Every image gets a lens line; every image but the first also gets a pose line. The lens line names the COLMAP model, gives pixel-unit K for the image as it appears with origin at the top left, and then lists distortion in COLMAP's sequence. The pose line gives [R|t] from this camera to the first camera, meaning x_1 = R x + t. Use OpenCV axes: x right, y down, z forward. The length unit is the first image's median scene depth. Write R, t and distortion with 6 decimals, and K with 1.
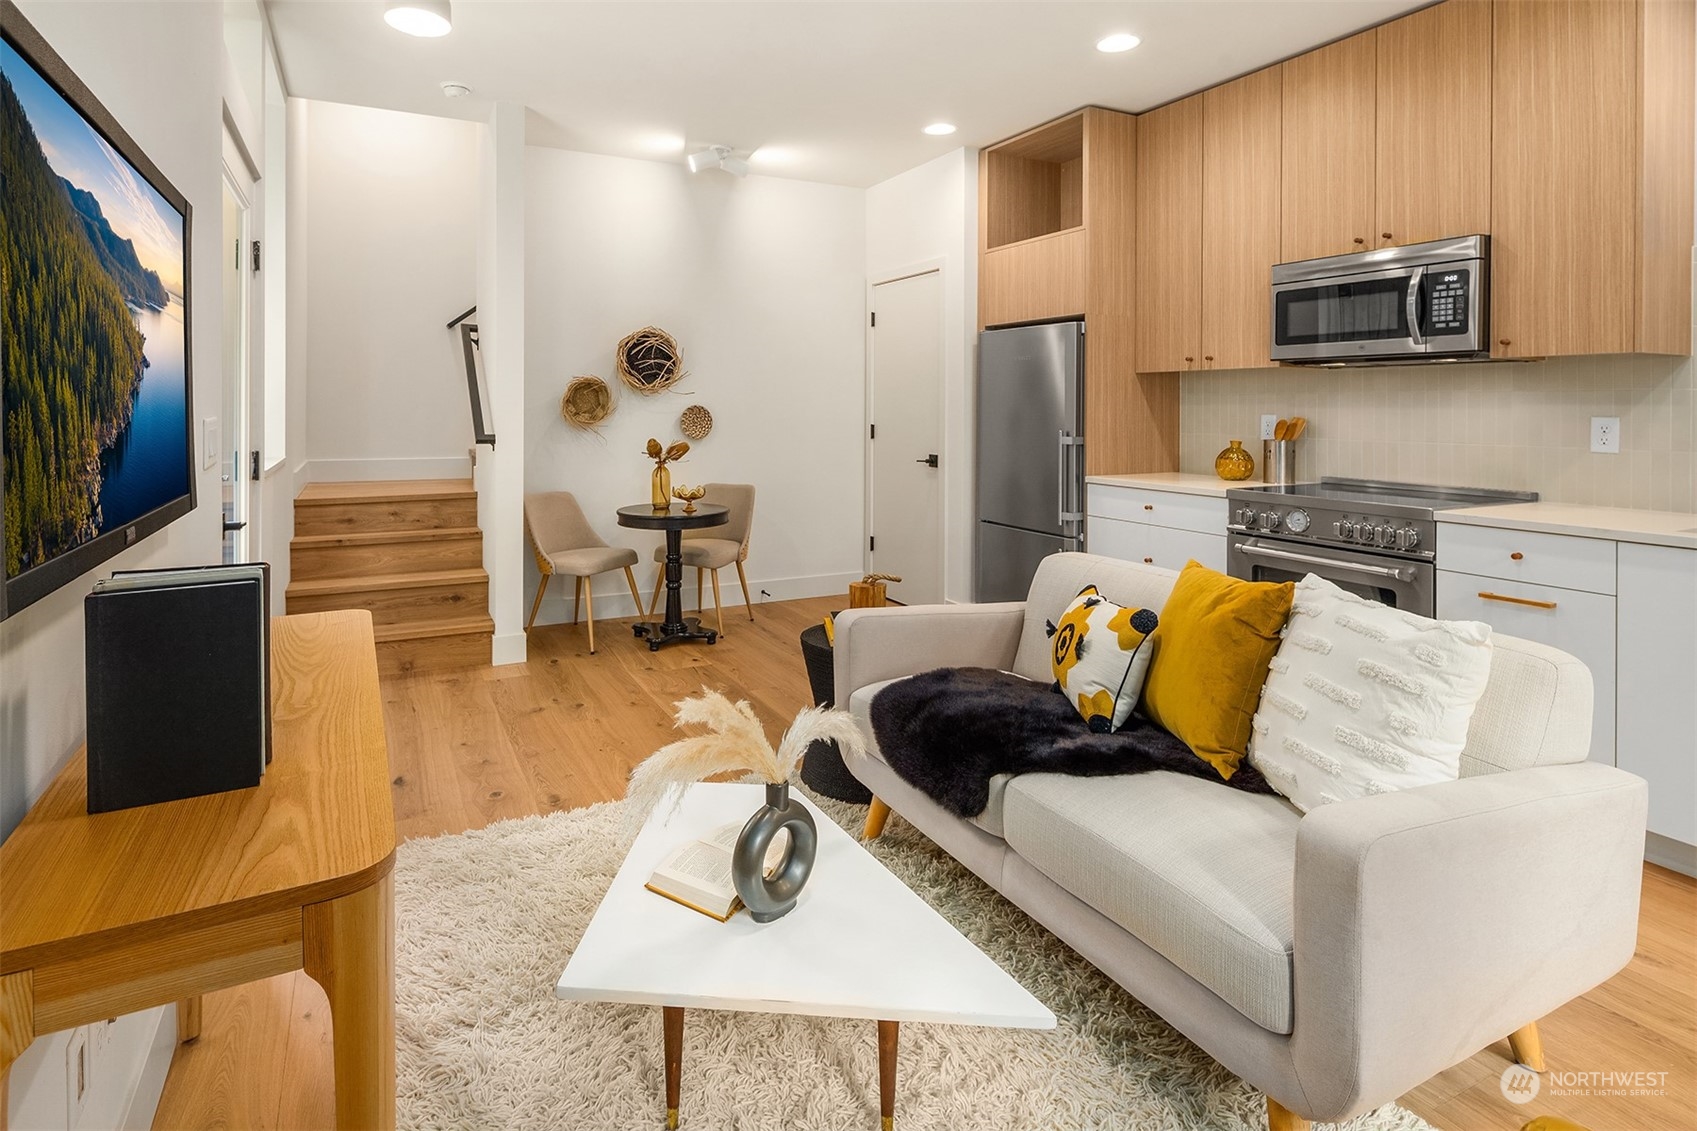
lens RADIAL K [[878.1, 0, 790.9], [0, 878.1, 410.9], [0, 0, 1]] dist [0.005137, -0.003344]
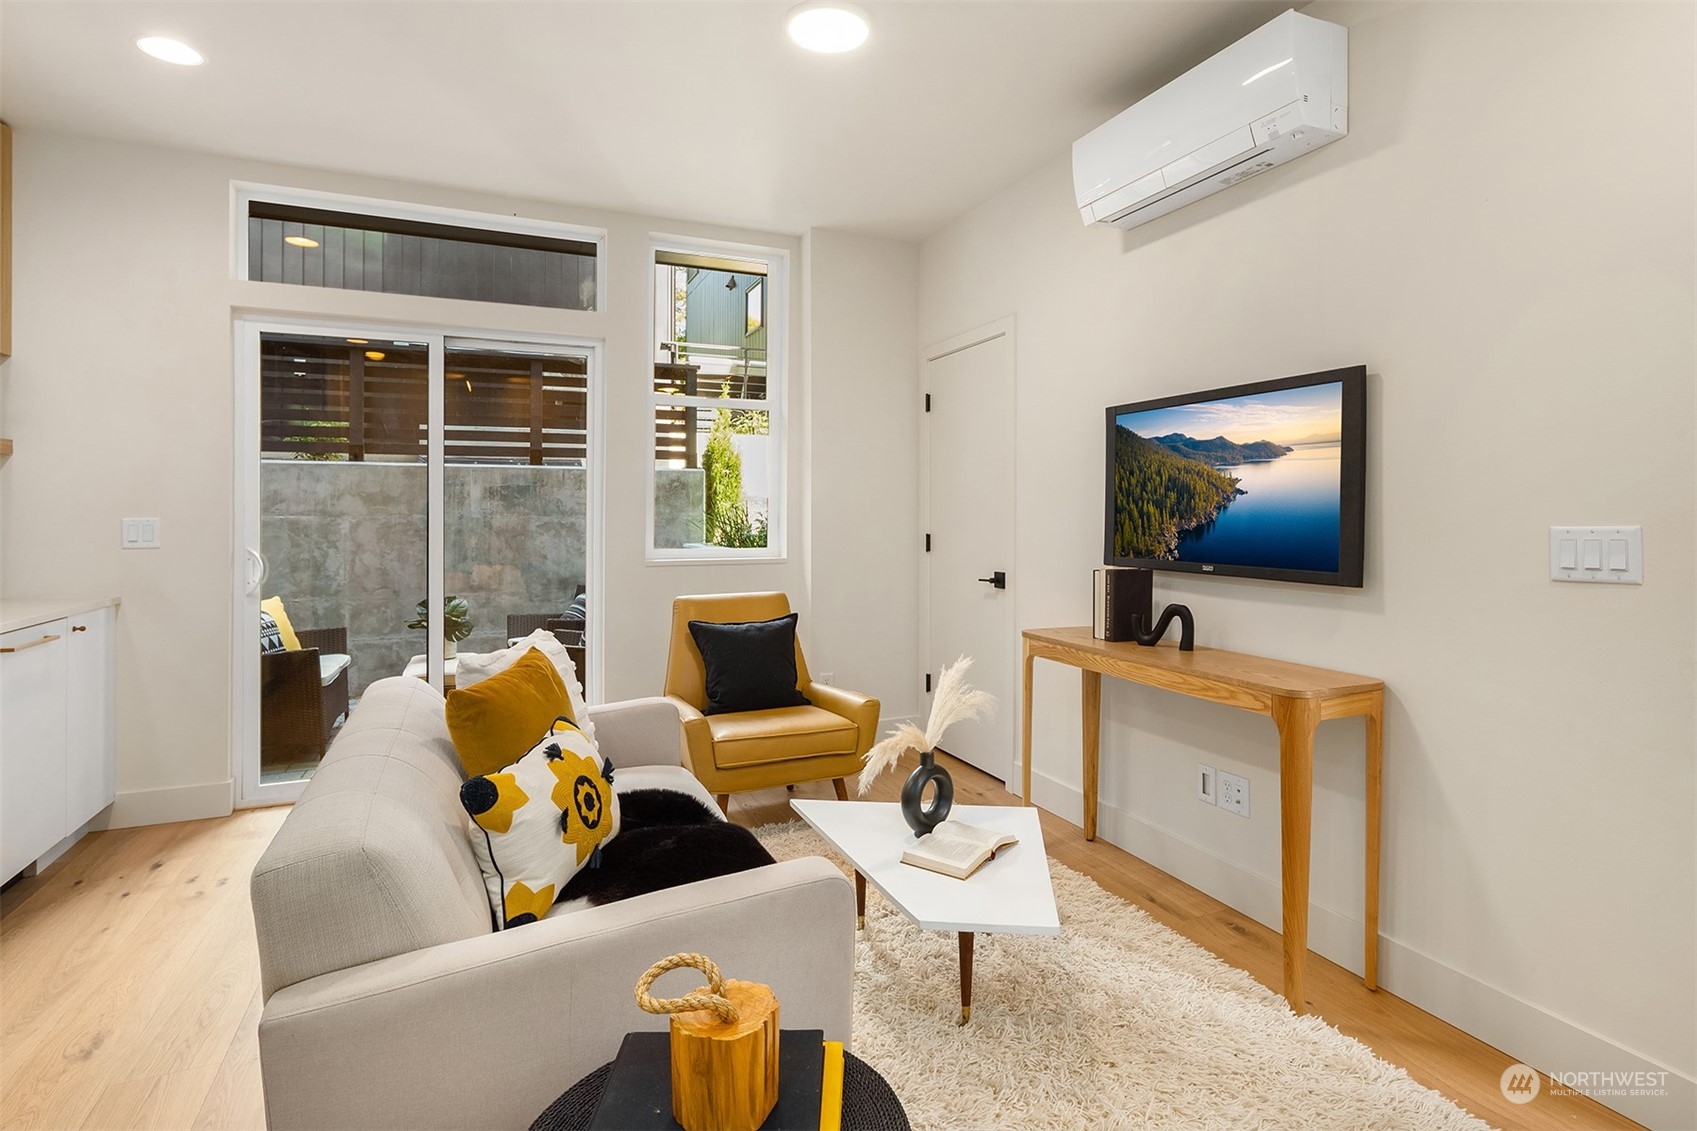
lens RADIAL K [[878.1, 0, 893.9], [0, 878.1, 510.0], [0, 0, 1]] dist [0.005137, -0.003344]
pose [[-0.999935, -0.003291, 0.010946, 0.011913], [-0.003251, 0.999988, 0.003649, -0.006982], [-0.010958, 0.003613, -0.999933, 1.180503]]
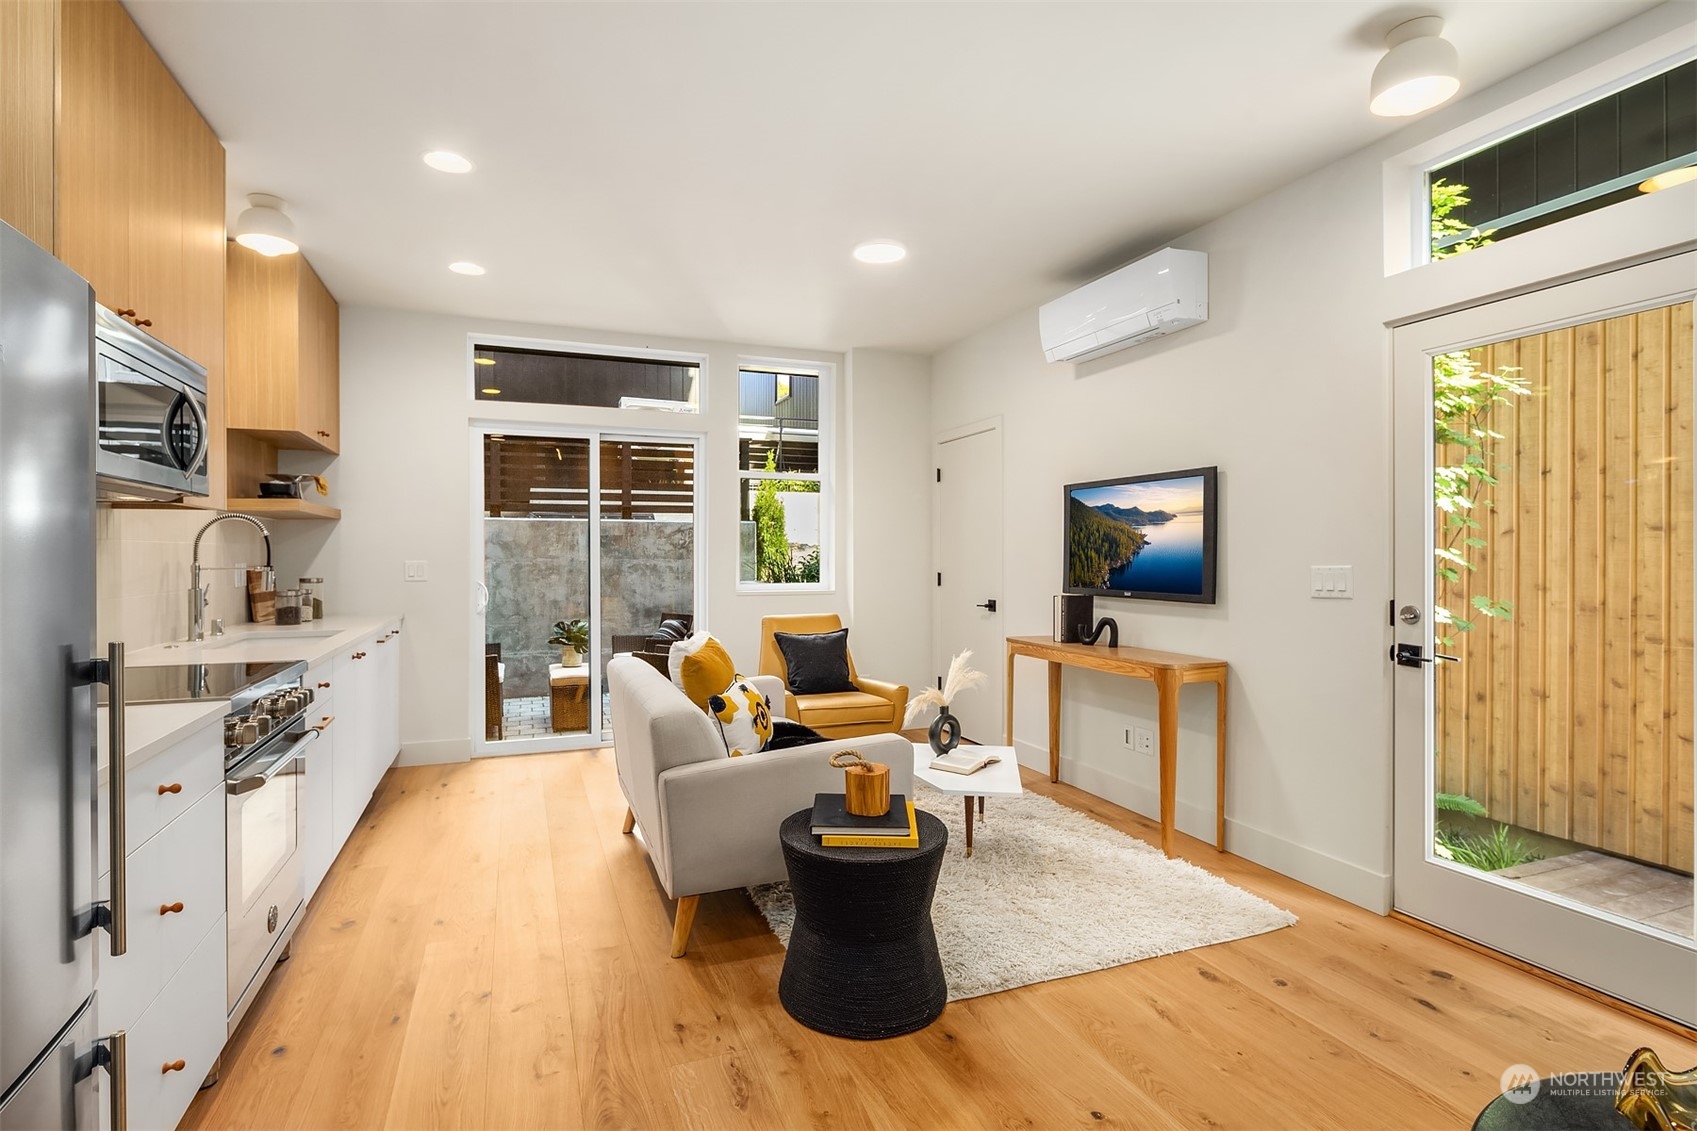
lens RADIAL K [[832.2, 0, 849.3], [0, 832.2, 554.0], [0, 0, 1]] dist [0.002204, -0.002697]
pose [[-0.997705, -0.001899, 0.067682, 0.042835], [-0.001557, 0.999986, 0.005109, -0.012021], [-0.067691, 0.004991, -0.997694, 1.563346]]
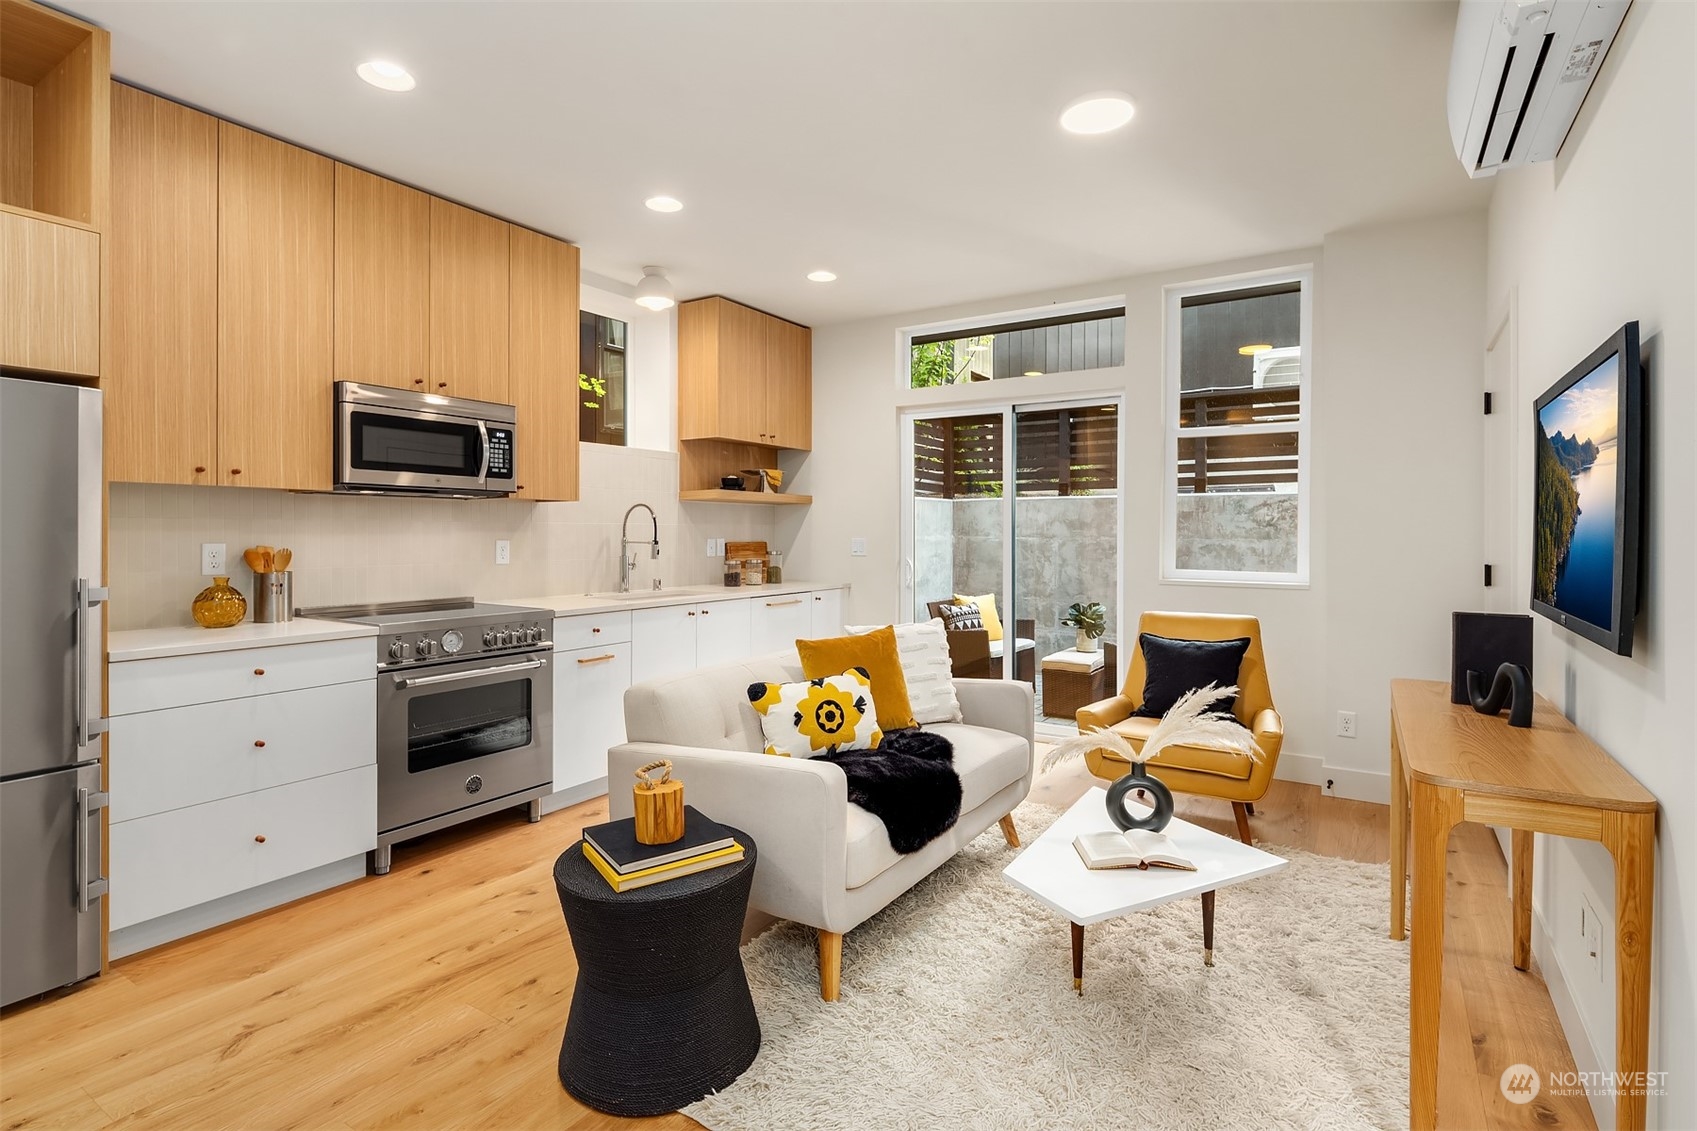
lens RADIAL K [[832.2, 0, 842.1], [0, 832.2, 537.4], [0, 0, 1]] dist [0.002204, -0.002697]
pose [[-0.521348, -0.009113, 0.853295, -0.493569], [0.000718, 0.999938, 0.011117, -0.011051], [-0.853344, 0.006409, -0.521309, 1.062342]]
